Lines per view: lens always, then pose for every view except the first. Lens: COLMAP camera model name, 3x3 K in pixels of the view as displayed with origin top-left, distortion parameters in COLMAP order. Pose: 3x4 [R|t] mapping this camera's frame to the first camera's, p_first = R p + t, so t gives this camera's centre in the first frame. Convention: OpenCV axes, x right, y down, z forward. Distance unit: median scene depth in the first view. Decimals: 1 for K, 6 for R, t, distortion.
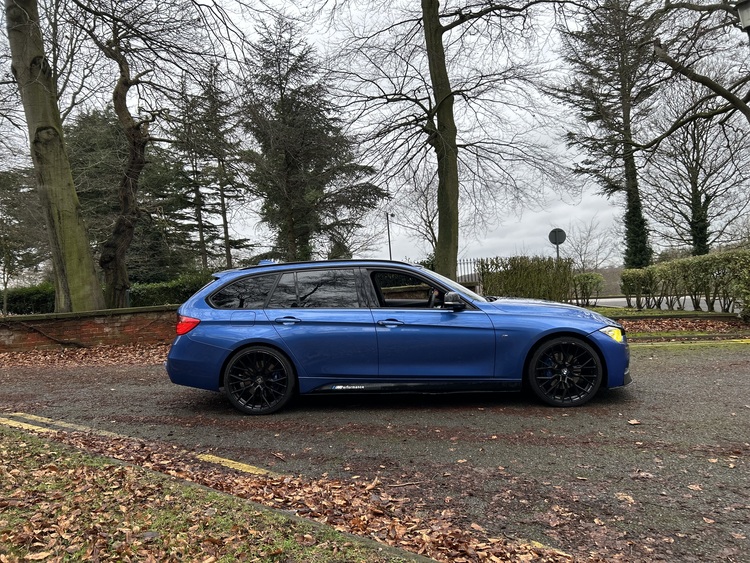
lens RADIAL K [[566.2, 0, 377.8], [0, 566.2, 281.7], [0, 0, 1]] dist [0.005501, -0.014931]
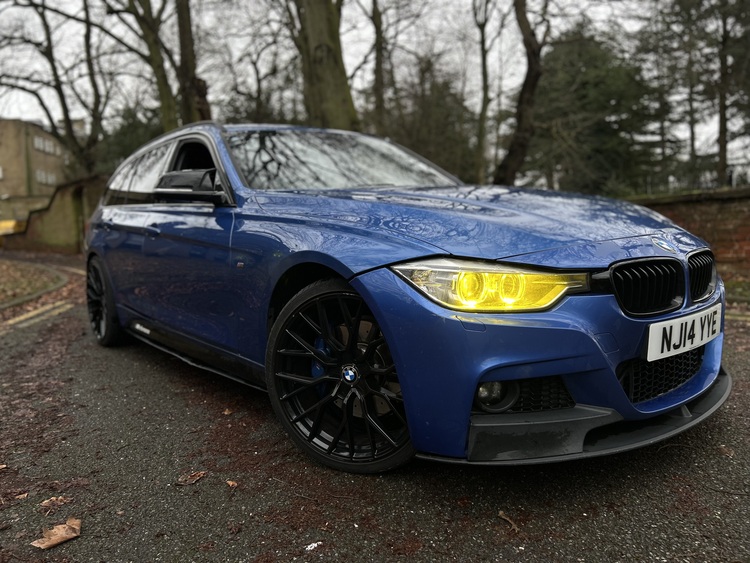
lens RADIAL K [[566.2, 0, 375.1], [0, 566.2, 283.1], [0, 0, 1]] dist [0.005501, -0.014931]
pose [[0.650851, 0.085606, -0.754364, 0.254805], [0.009402, 0.992638, 0.120757, 0.028257], [0.759147, -0.085687, 0.645255, 0.345839]]
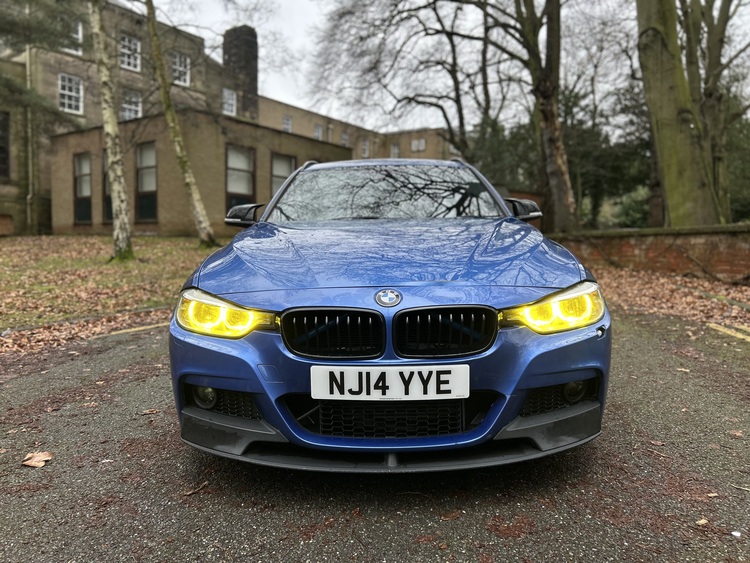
lens RADIAL K [[566.2, 0, 379.8], [0, 566.2, 277.1], [0, 0, 1]] dist [0.005501, -0.014931]
pose [[0.003340, 0.121422, -0.992595, 0.358840], [0.010093, 0.992546, 0.121450, 0.010379], [0.999943, -0.010424, 0.002090, 0.522665]]
